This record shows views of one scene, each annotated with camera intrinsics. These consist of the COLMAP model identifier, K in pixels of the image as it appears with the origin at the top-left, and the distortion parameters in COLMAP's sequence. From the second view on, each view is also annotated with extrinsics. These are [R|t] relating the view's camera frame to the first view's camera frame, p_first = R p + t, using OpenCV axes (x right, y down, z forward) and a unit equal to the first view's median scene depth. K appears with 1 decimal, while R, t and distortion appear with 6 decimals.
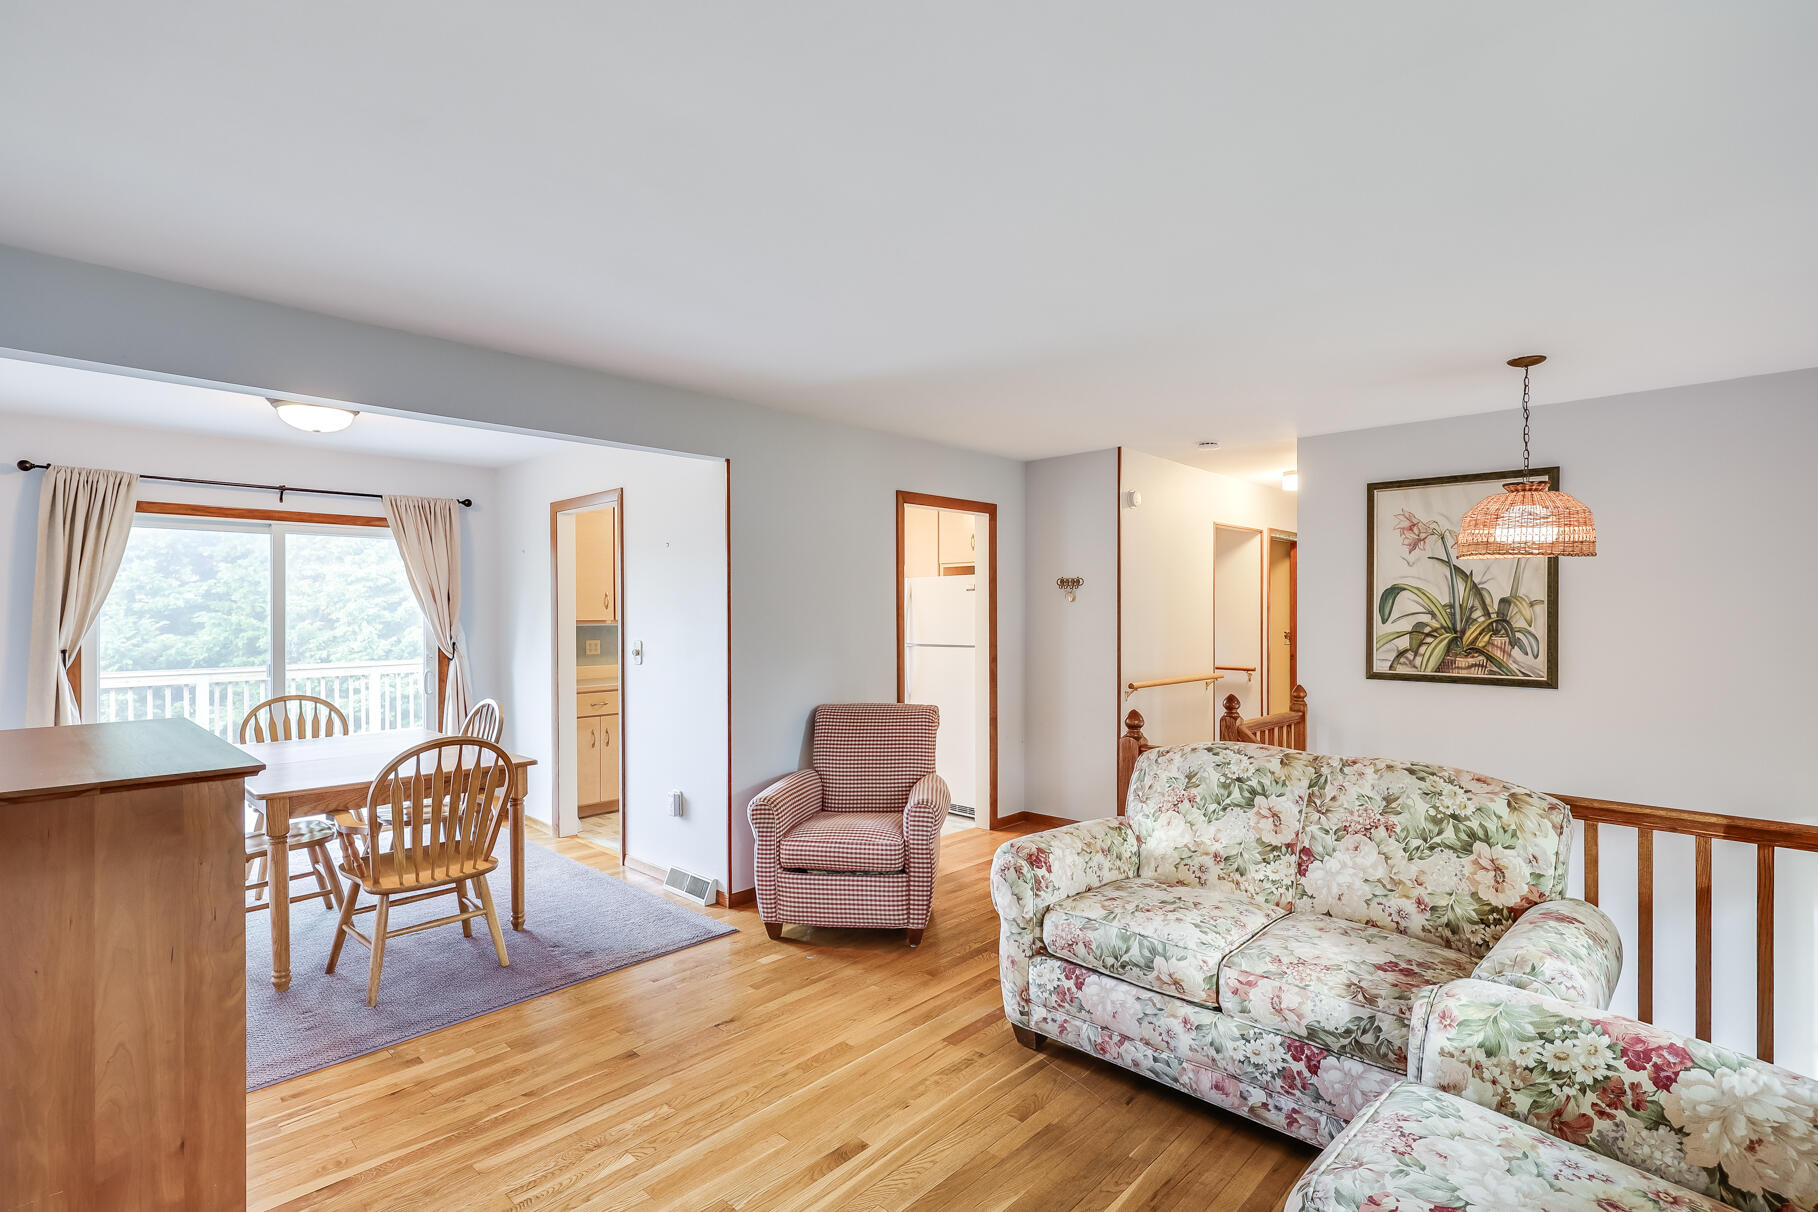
lens RADIAL K [[855.7, 0, 900.1], [0, 855.7, 613.2], [0, 0, 1]] dist [0.005018, -0.002452]
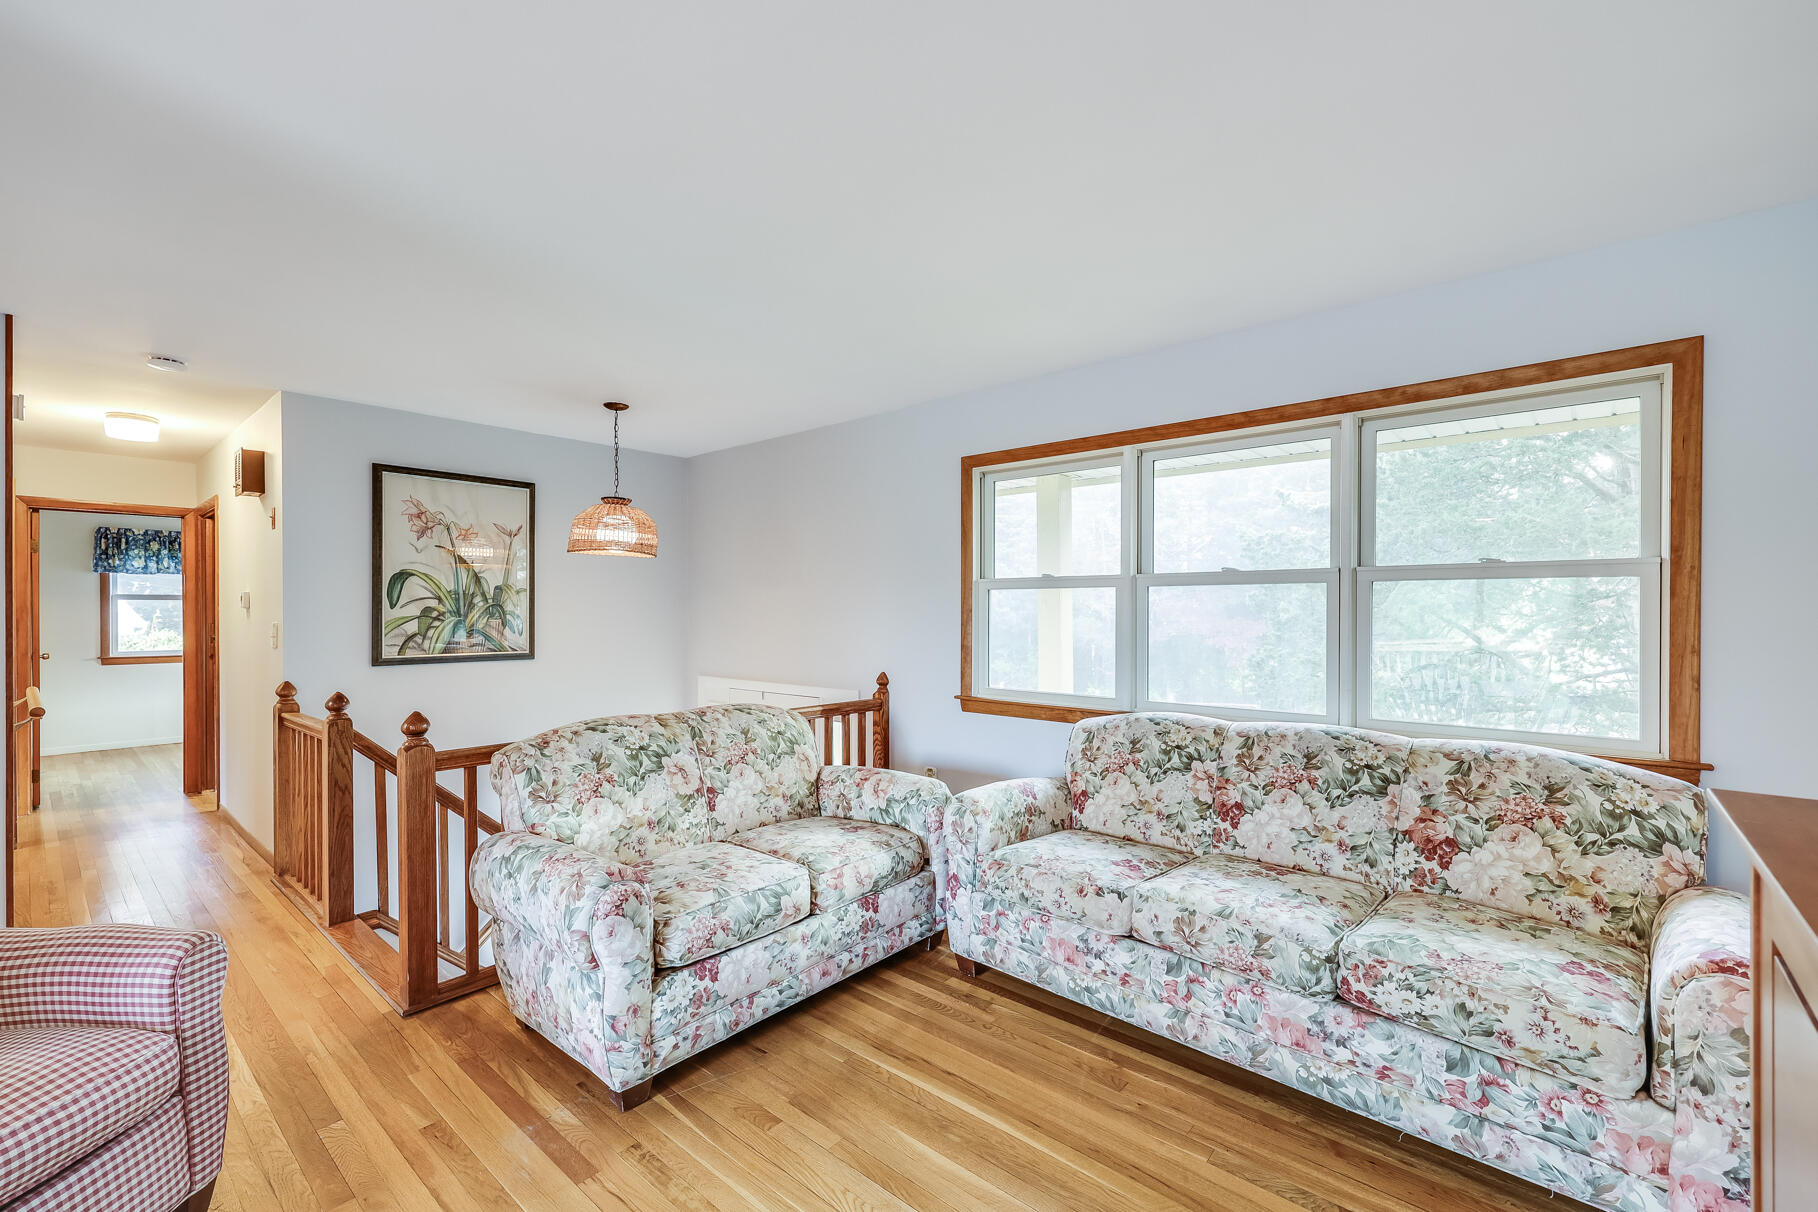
lens RADIAL K [[776.4, 0, 904.9], [0, 776.4, 612.8], [0, 0, 1]] dist [0.004398, 0.000707]
pose [[-0.050683, -0.002793, 0.998711, -0.374128], [0.003687, 0.999989, 0.002984, 0.017039], [-0.998708, 0.003833, -0.050672, 0.472161]]
